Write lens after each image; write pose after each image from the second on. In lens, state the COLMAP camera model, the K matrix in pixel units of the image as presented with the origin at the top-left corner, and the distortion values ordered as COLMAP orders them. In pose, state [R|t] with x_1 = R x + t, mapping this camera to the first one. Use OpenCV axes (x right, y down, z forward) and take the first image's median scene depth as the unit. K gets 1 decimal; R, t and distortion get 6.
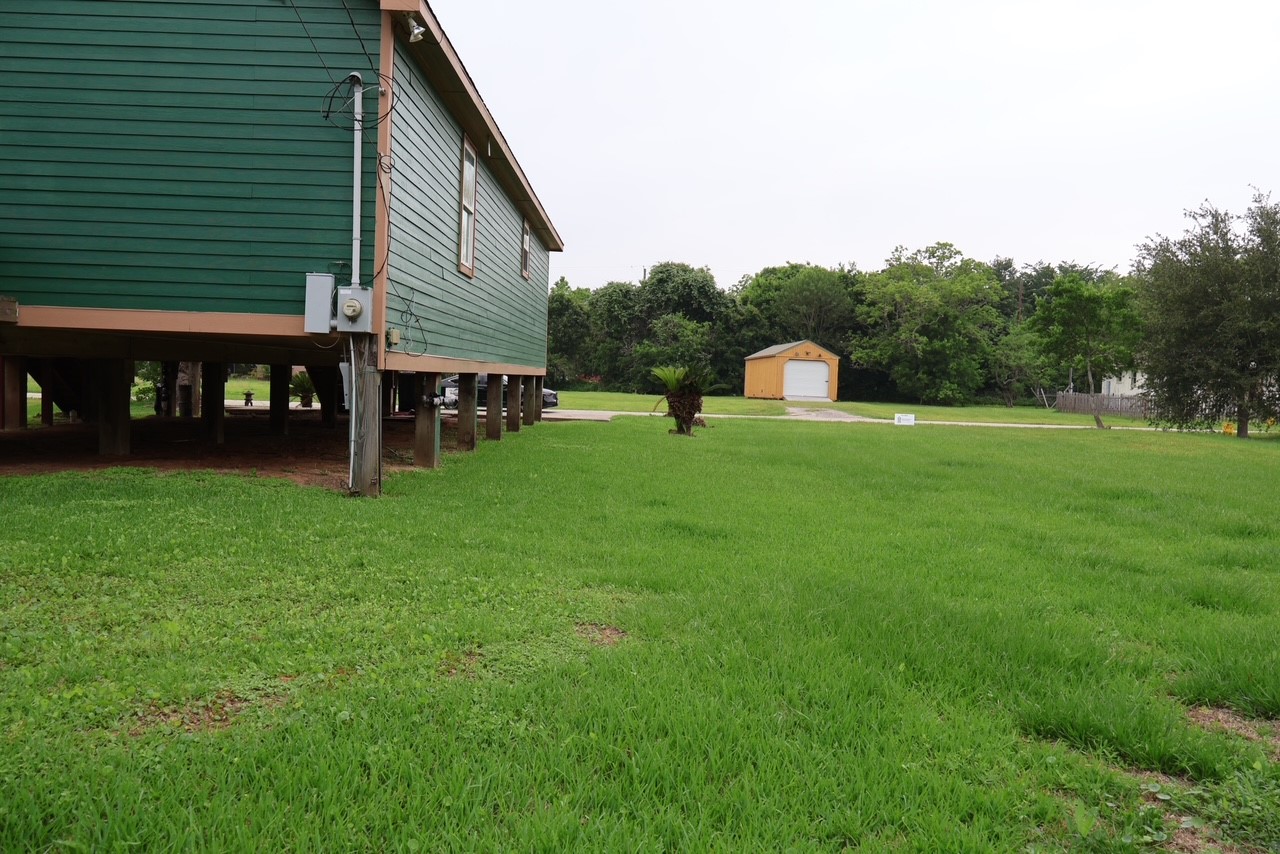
lens RADIAL K [[1077.0, 0, 640.8], [0, 1077.0, 418.5], [0, 0, 1]] dist [0.010439, -0.001172]
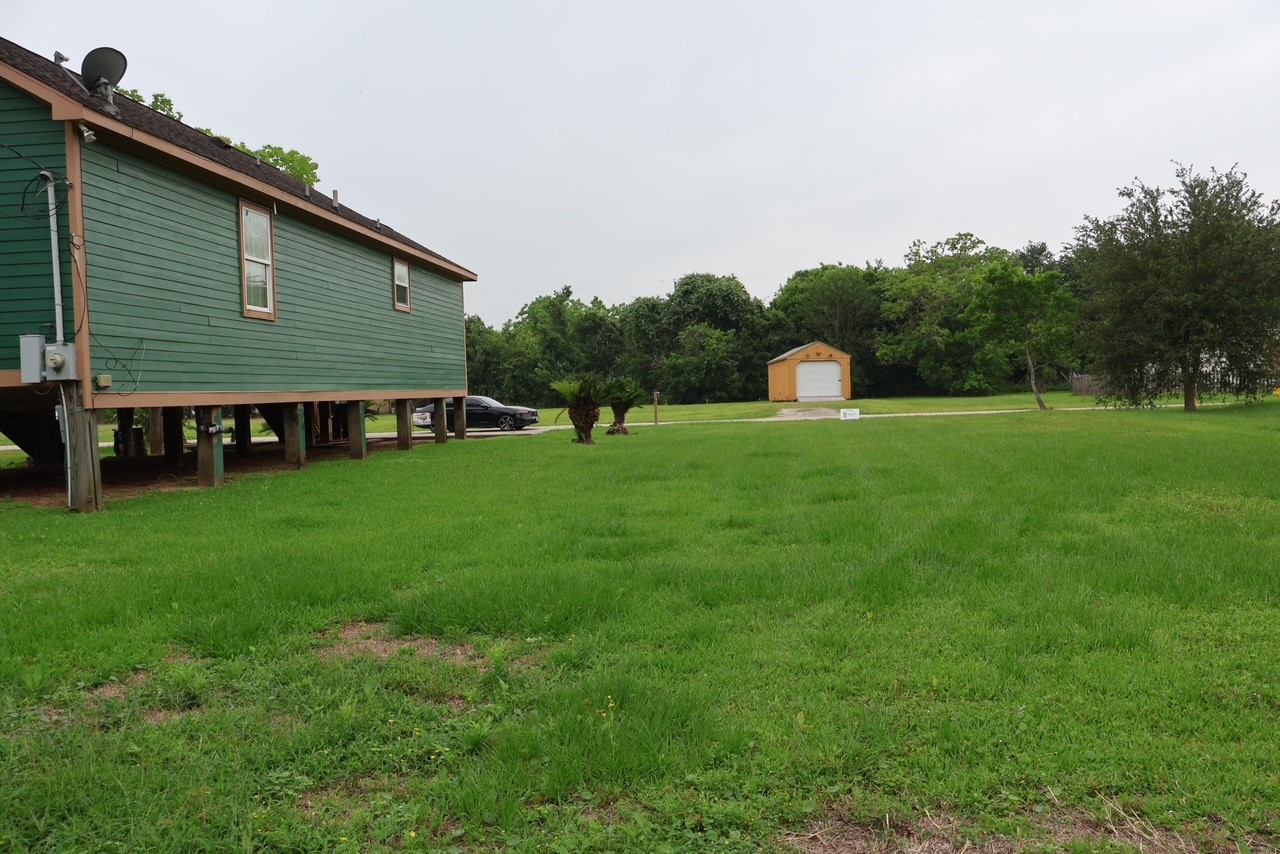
lens RADIAL K [[1077.0, 0, 634.9], [0, 1077.0, 424.6], [0, 0, 1]] dist [0.010439, -0.001172]
pose [[0.993342, -0.064306, -0.095584, 0.337246], [0.063756, 0.997927, -0.008796, 0.015886], [0.095951, 0.002643, 0.995383, -0.113395]]
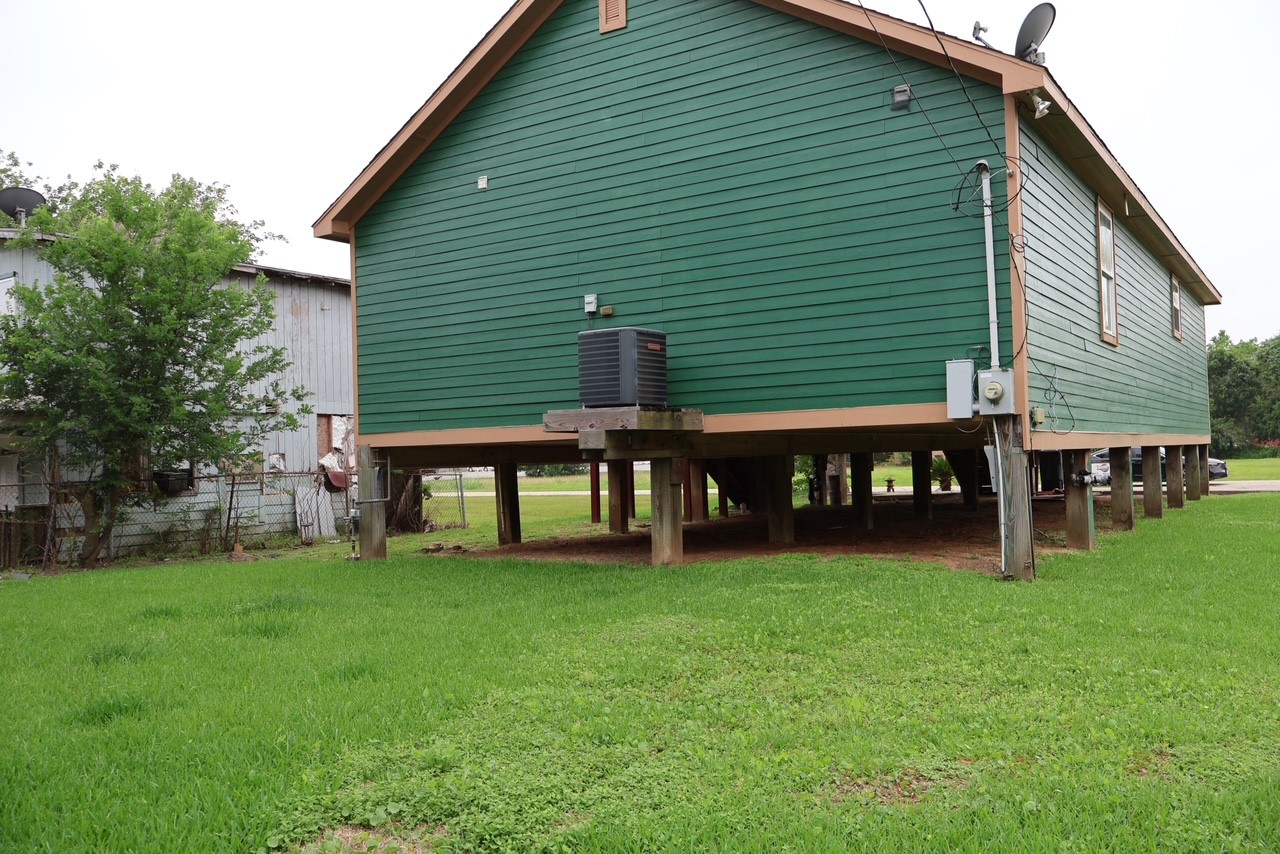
lens RADIAL K [[1077.0, 0, 645.0], [0, 1077.0, 425.7], [0, 0, 1]] dist [0.010439, -0.001172]
pose [[0.840996, -0.076921, -0.535545, -0.004165], [0.039461, 0.995926, -0.081078, -0.001152], [0.539600, 0.047053, 0.840606, -0.009575]]
